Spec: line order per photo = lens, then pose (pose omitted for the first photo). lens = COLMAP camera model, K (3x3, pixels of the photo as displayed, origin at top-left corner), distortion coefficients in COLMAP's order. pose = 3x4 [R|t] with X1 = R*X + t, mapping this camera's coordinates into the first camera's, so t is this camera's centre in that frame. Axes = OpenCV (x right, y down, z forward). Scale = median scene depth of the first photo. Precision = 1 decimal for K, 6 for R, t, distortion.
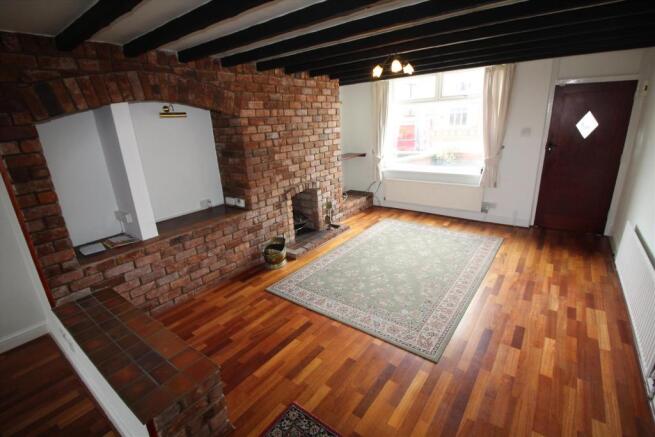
lens RADIAL K [[303.7, 0, 323.8], [0, 303.7, 220.1], [0, 0, 1]] dist [-0.008466, -0.009240]
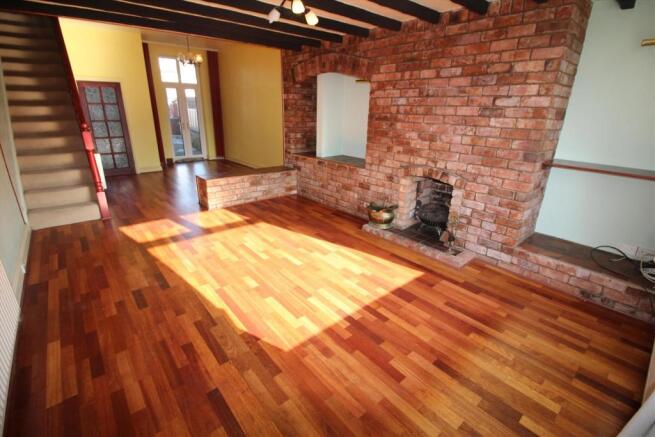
lens RADIAL K [[303.7, 0, 324.3], [0, 303.7, 219.1], [0, 0, 1]] dist [-0.008466, -0.009240]
pose [[-0.216711, 0.375889, -0.900968, 0.859487], [-0.311323, 0.848104, 0.428717, -0.302960], [0.925265, 0.373399, -0.066771, 0.999637]]
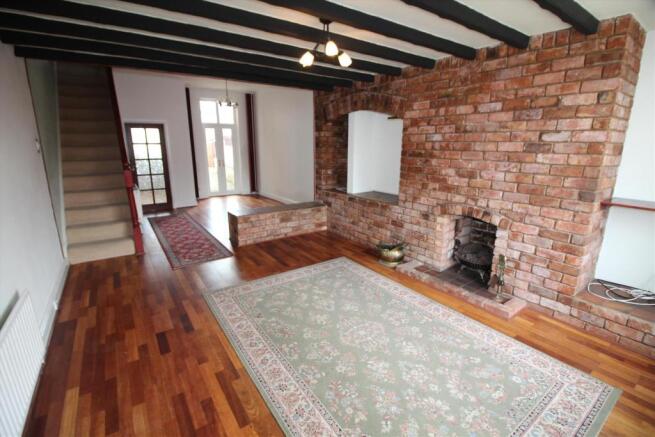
lens RADIAL K [[303.7, 0, 325.8], [0, 303.7, 219.5], [0, 0, 1]] dist [-0.008466, -0.009240]
pose [[-0.302892, 0.278962, -0.911283, 0.819670], [-0.283904, 0.886376, 0.365701, -0.304587], [0.909755, 0.369485, -0.189278, 0.982541]]
